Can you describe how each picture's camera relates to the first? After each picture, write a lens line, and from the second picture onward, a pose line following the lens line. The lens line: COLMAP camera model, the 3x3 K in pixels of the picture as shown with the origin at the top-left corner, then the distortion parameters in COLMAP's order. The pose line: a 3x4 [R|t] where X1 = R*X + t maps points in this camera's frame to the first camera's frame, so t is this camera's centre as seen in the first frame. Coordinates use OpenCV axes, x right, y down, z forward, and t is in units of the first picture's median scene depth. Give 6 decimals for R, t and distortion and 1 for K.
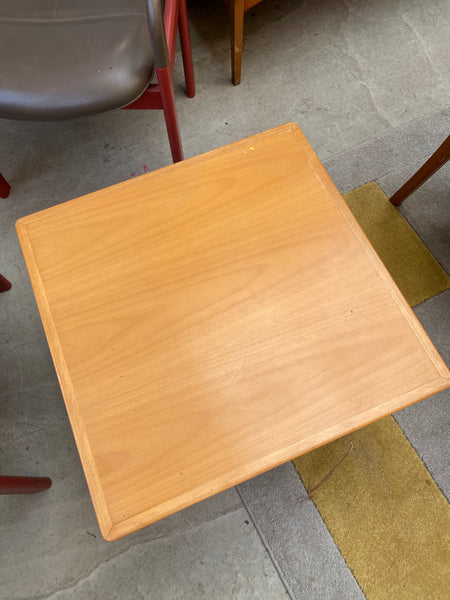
lens RADIAL K [[458.9, 0, 227.9], [0, 458.9, 300.0], [0, 0, 1]] dist [0.021394, -0.021452]
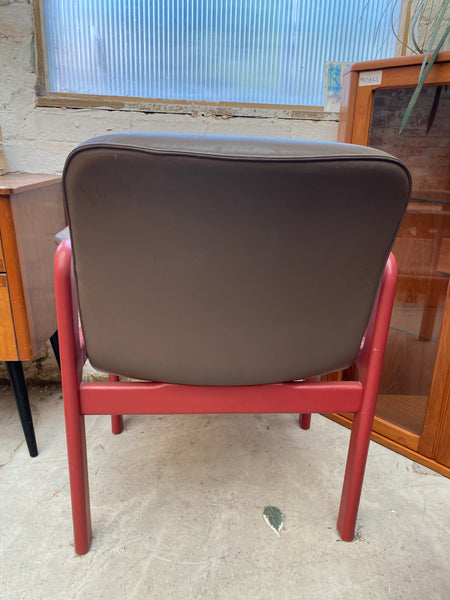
lens RADIAL K [[458.9, 0, 228.1], [0, 458.9, 302.9], [0, 0, 1]] dist [0.021394, -0.021452]
pose [[-0.440381, 0.293027, -0.848646, 0.030294], [-0.838468, 0.203717, 0.505441, -0.324292], [0.320991, 0.934149, 0.155981, 0.418015]]
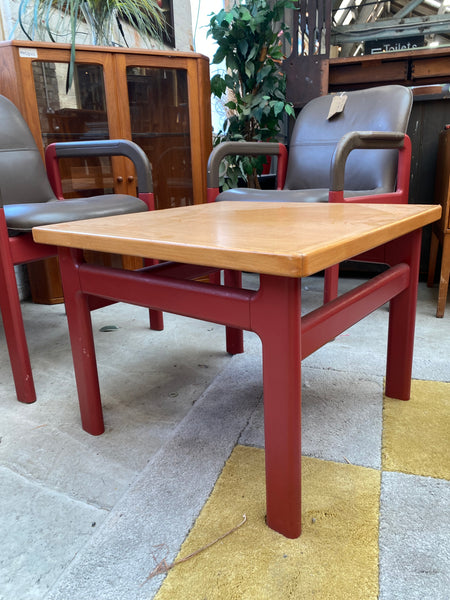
lens RADIAL K [[458.9, 0, 230.0], [0, 458.9, 299.8], [0, 0, 1]] dist [0.021394, -0.021452]
pose [[0.692534, 0.198822, -0.693445, 0.434654], [-0.661467, 0.558586, -0.500443, 0.368418], [0.287849, 0.805265, 0.518354, 0.311360]]
